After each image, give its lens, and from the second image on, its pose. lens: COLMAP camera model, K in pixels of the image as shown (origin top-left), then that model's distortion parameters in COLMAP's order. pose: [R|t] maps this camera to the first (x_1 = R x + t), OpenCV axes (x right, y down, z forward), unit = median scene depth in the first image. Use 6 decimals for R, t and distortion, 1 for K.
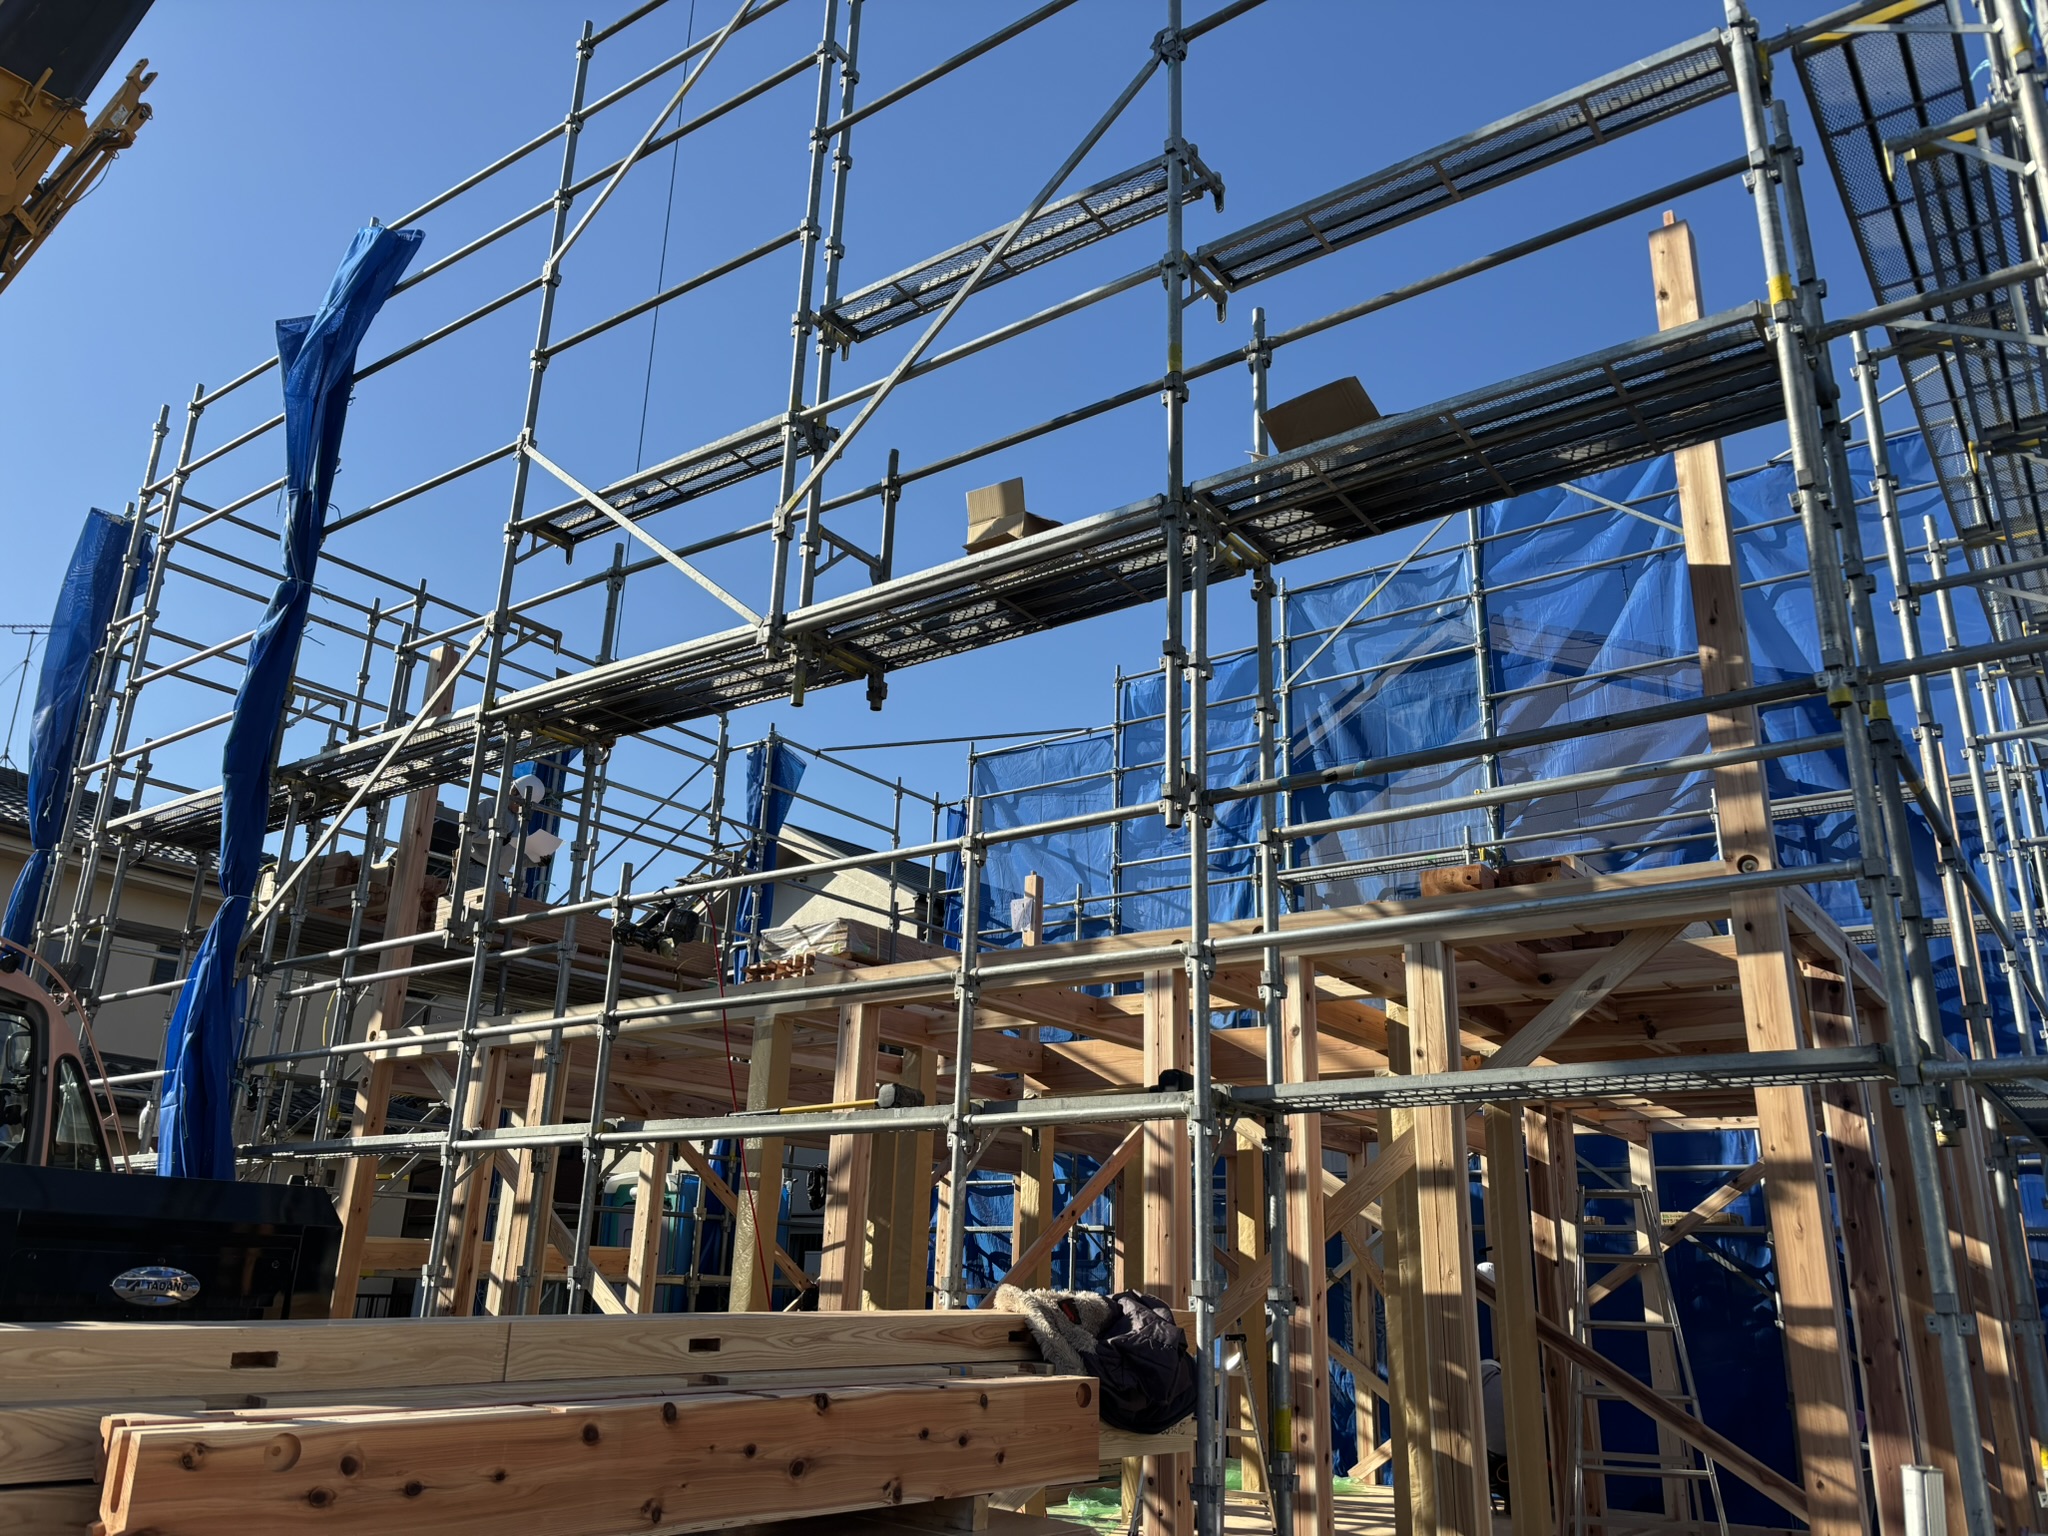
lens RADIAL K [[1545.0, 0, 1027.2], [0, 1545.0, 766.3], [0, 0, 1]] dist [0.009201, -0.025115]
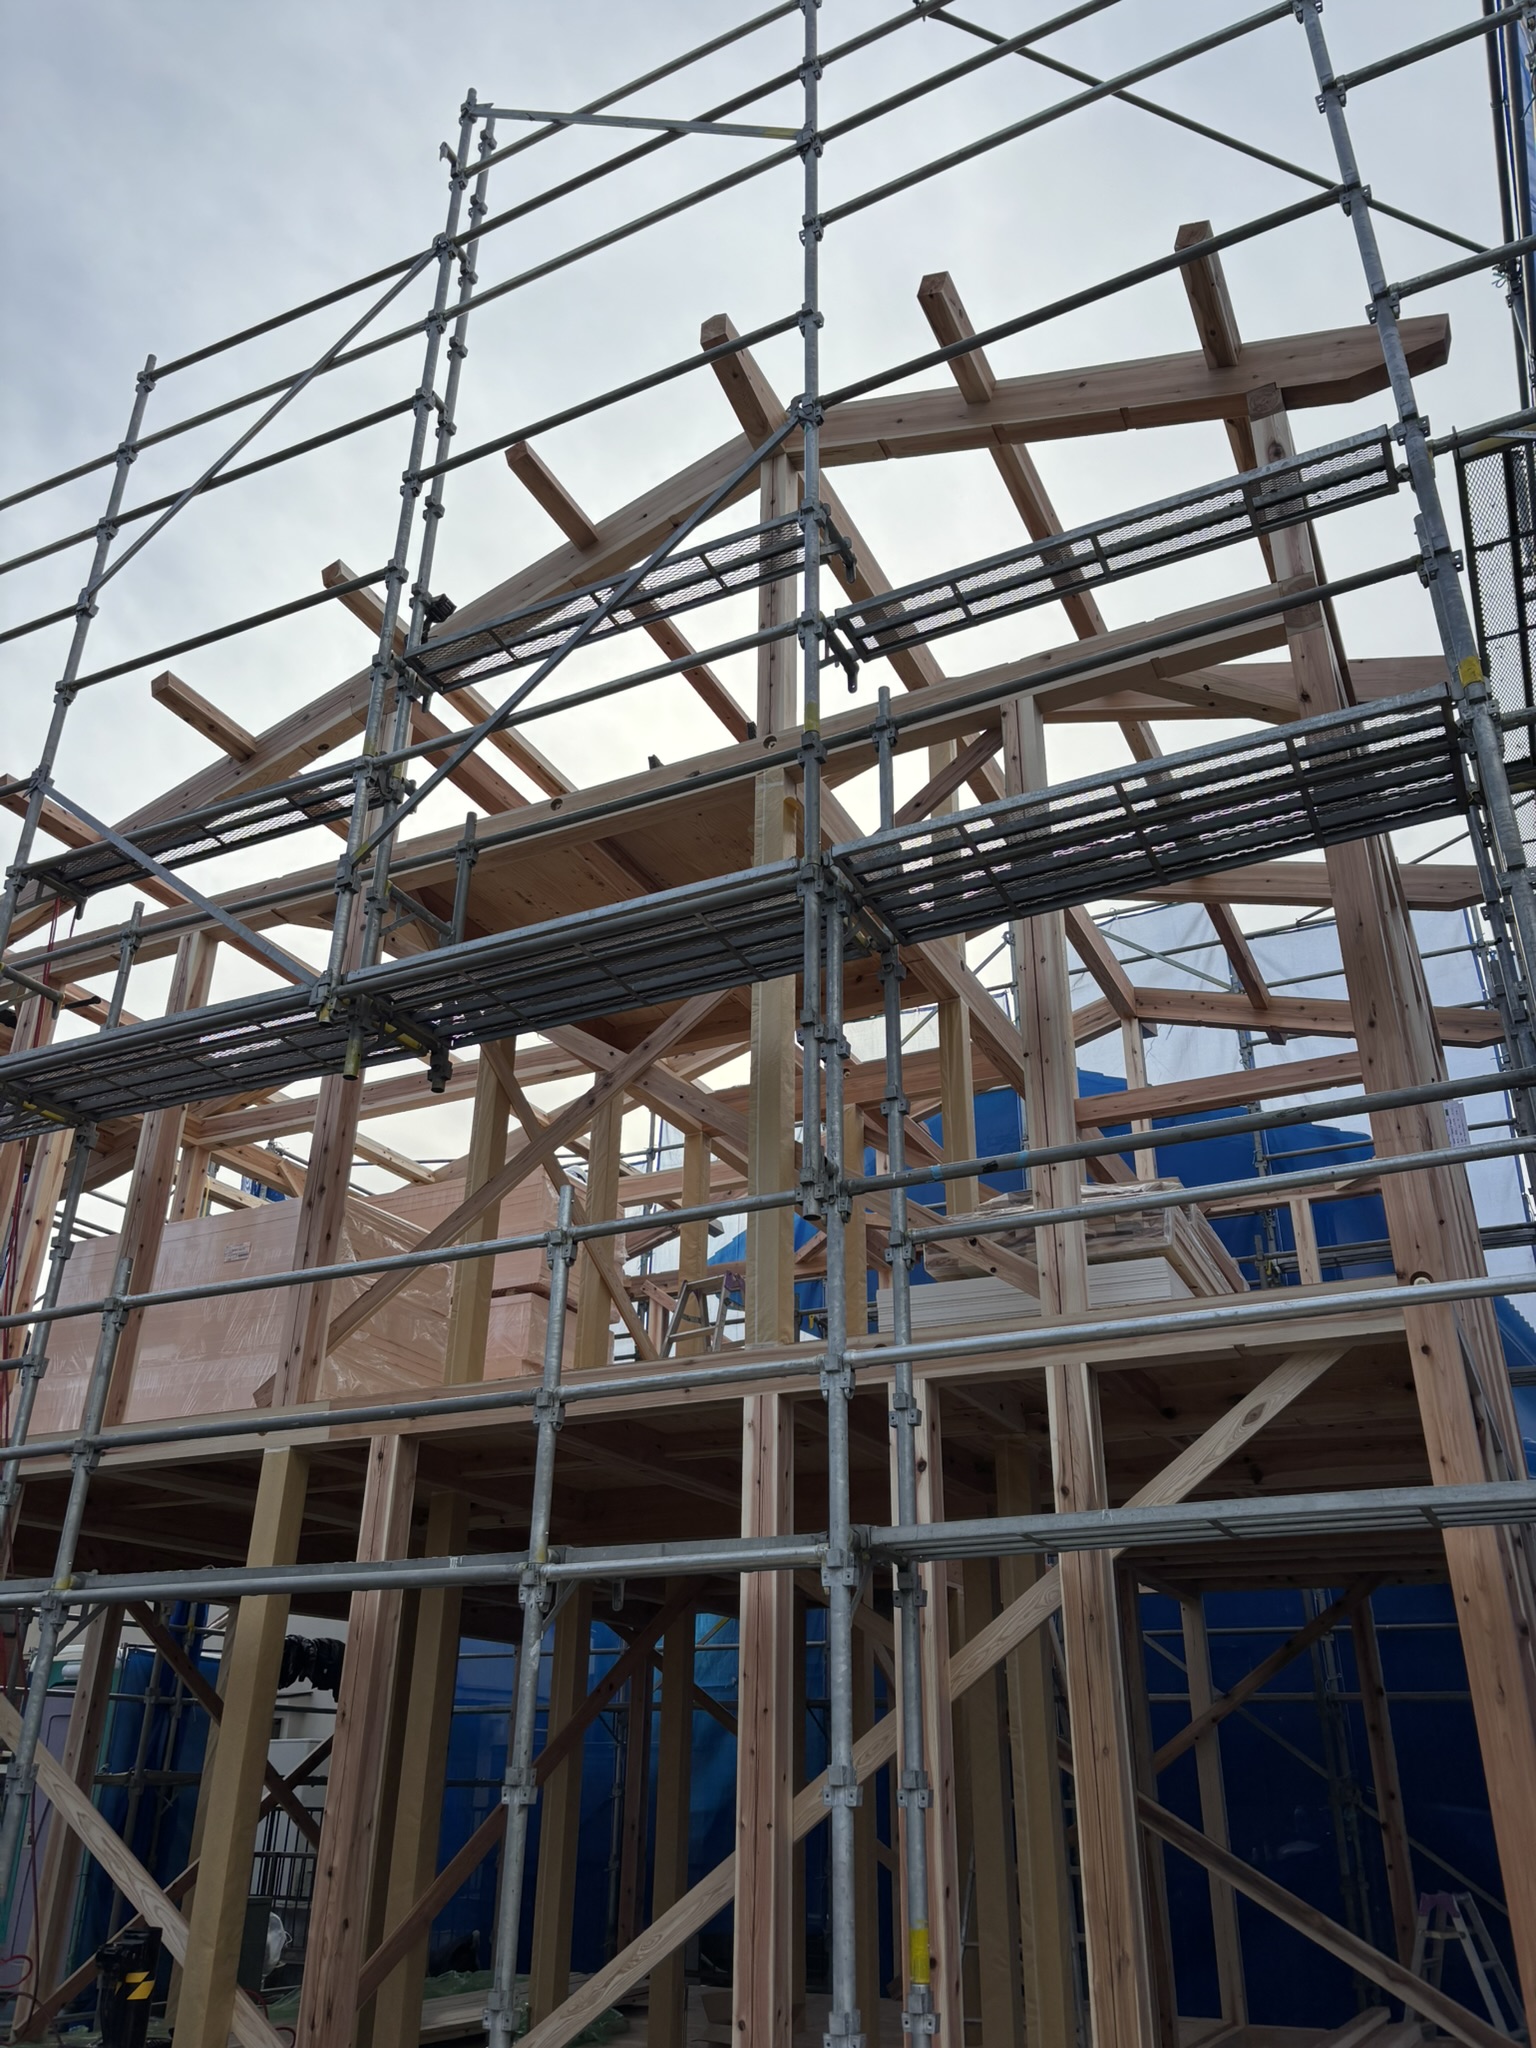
lens RADIAL K [[1545.0, 0, 769.6], [0, 1545.0, 1024.8], [0, 0, 1]] dist [0.009201, -0.025115]
pose [[0.985332, 0.056486, 0.161027, -0.066817], [-0.035829, 0.991073, -0.128417, 0.037782], [-0.166843, 0.120764, 0.978560, 0.118747]]
